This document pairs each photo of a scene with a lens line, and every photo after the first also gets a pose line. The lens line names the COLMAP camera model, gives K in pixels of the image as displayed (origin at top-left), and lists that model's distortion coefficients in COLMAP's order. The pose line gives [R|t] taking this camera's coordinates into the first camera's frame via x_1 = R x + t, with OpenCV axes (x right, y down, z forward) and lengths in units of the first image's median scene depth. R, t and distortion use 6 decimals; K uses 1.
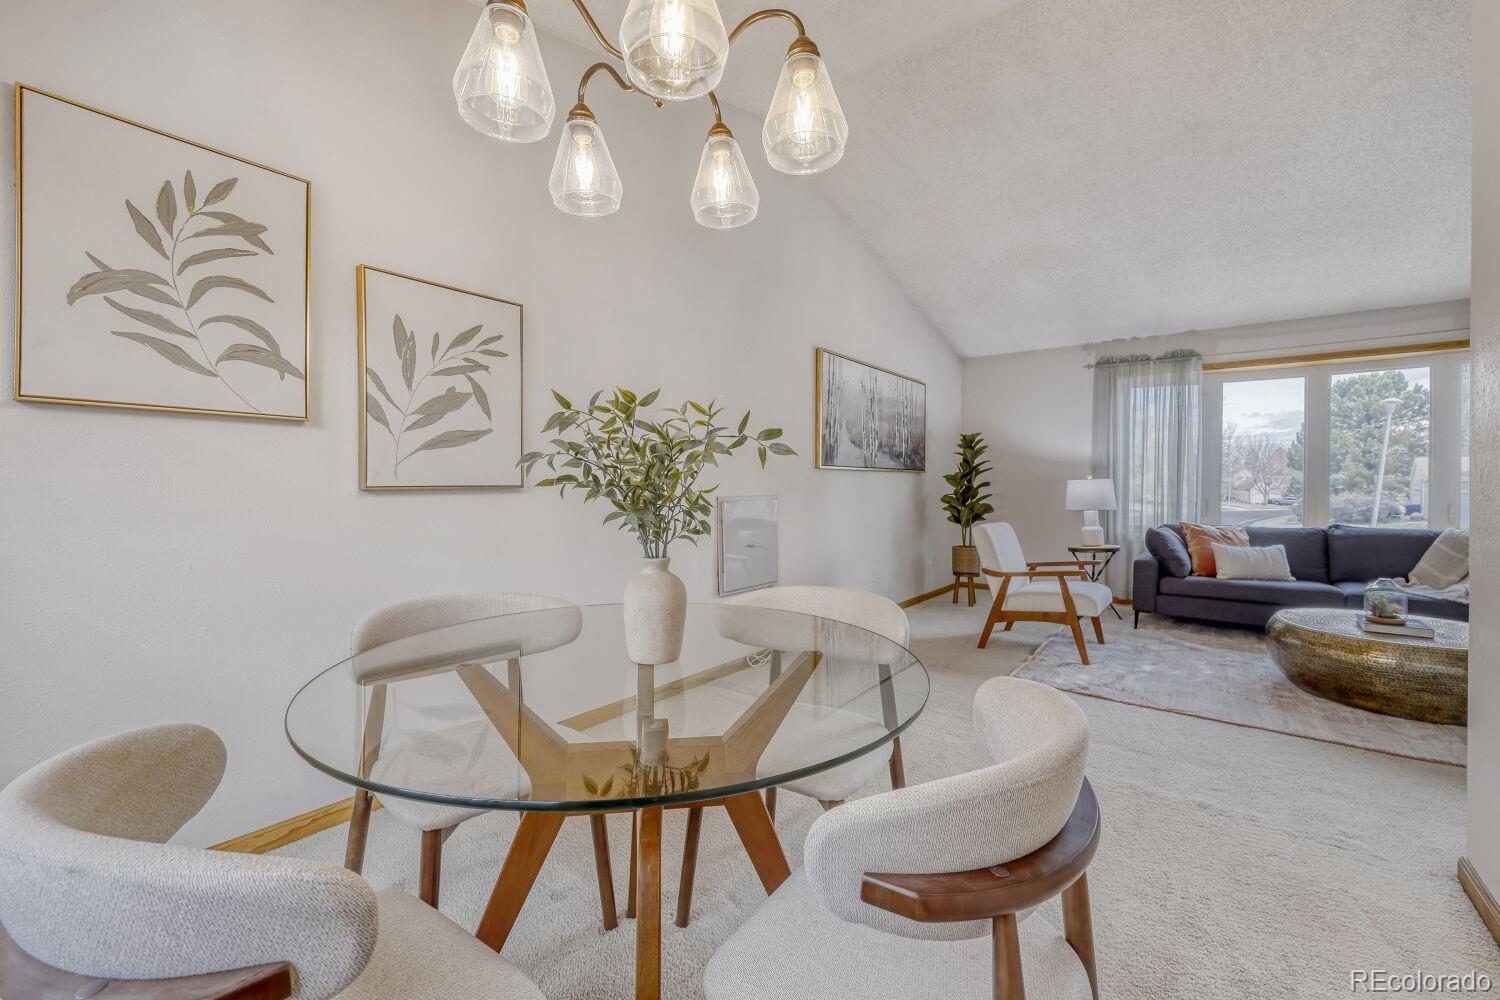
lens RADIAL K [[605.0, 0, 744.0], [0, 605.0, 495.5], [0, 0, 1]] dist [-0.000325, 0.000111]
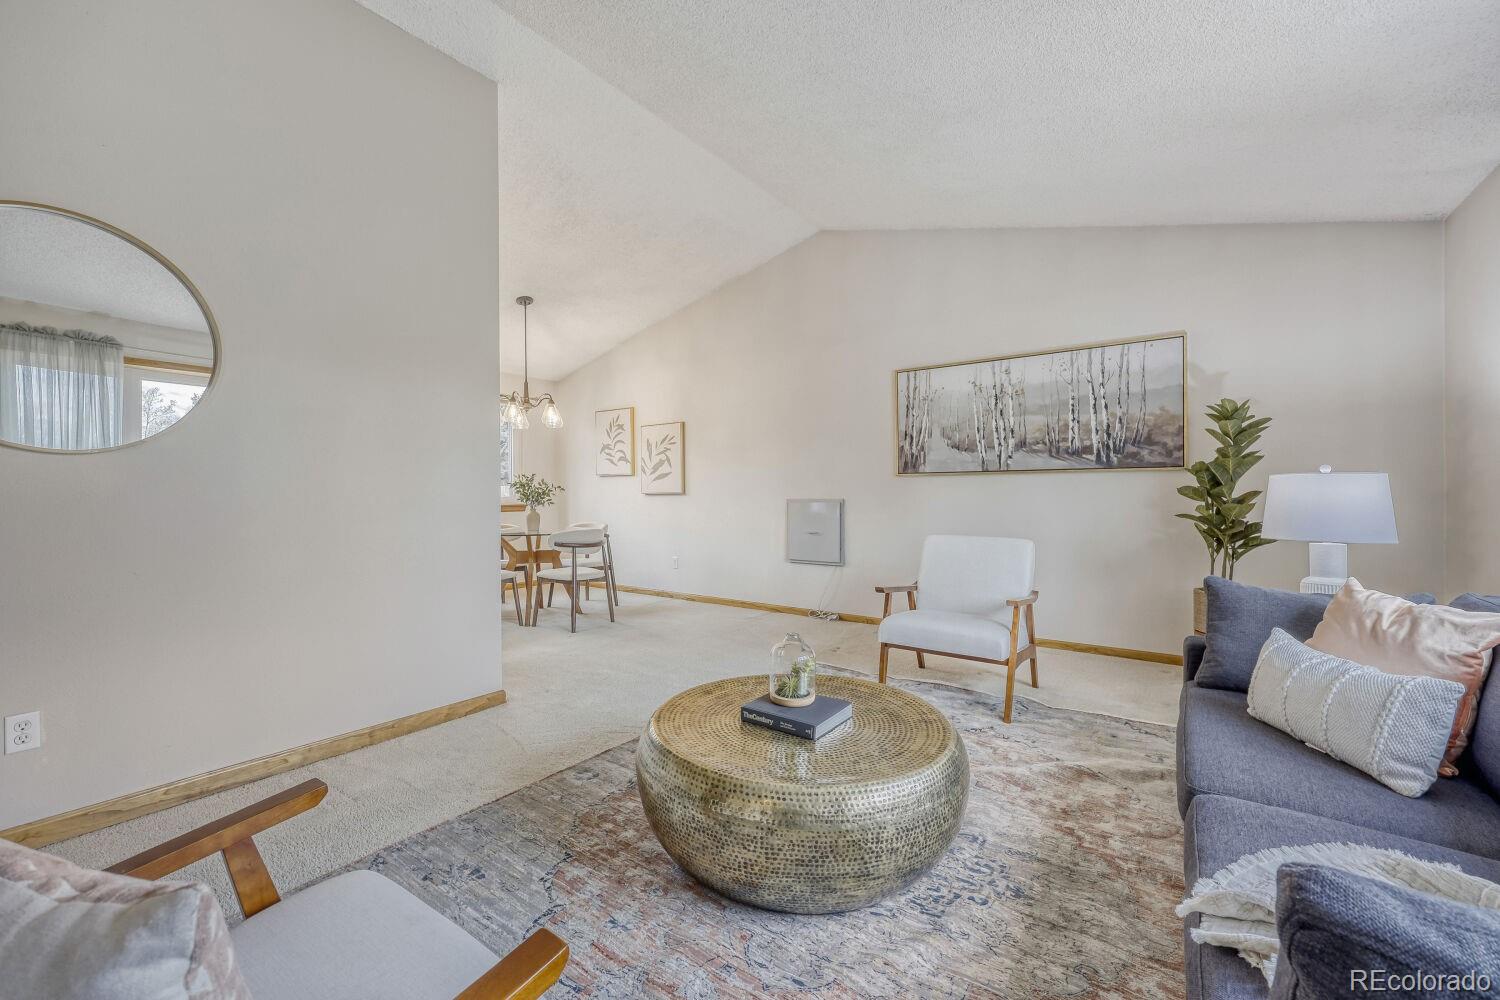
lens RADIAL K [[605.0, 0, 744.0], [0, 605.0, 495.5], [0, 0, 1]] dist [-0.000325, 0.000111]
pose [[0.046382, 0.000318, -0.998924, 0.997713], [-0.012819, 0.999918, -0.000277, -0.003255], [0.998842, 0.012818, 0.046382, 0.523687]]
